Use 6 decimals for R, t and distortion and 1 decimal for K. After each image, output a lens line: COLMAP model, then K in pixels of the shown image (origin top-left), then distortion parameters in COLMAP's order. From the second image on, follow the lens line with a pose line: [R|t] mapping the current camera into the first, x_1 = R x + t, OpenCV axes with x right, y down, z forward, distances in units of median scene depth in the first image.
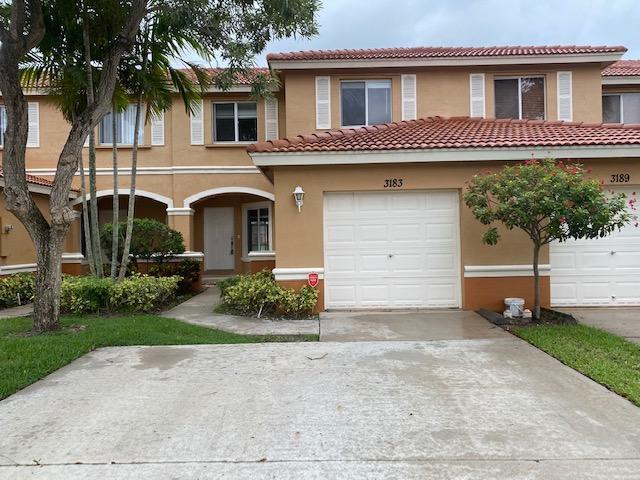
lens RADIAL K [[481.2, 0, 320.0], [0, 481.2, 240.0], [0, 0, 1]] dist [0.180233, -0.573536]
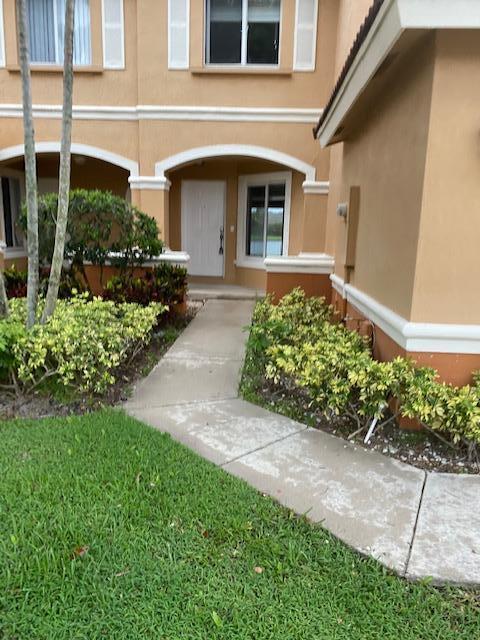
lens RADIAL K [[495.5, 0, 240.0], [0, 495.5, 320.0], [0, 0, 1]] dist [0.081072, -0.083262]
pose [[0.996766, 0.056170, -0.057473, -0.124362], [-0.044922, 0.982441, 0.181085, -0.007132], [0.066635, -0.177918, 0.981787, 0.345391]]
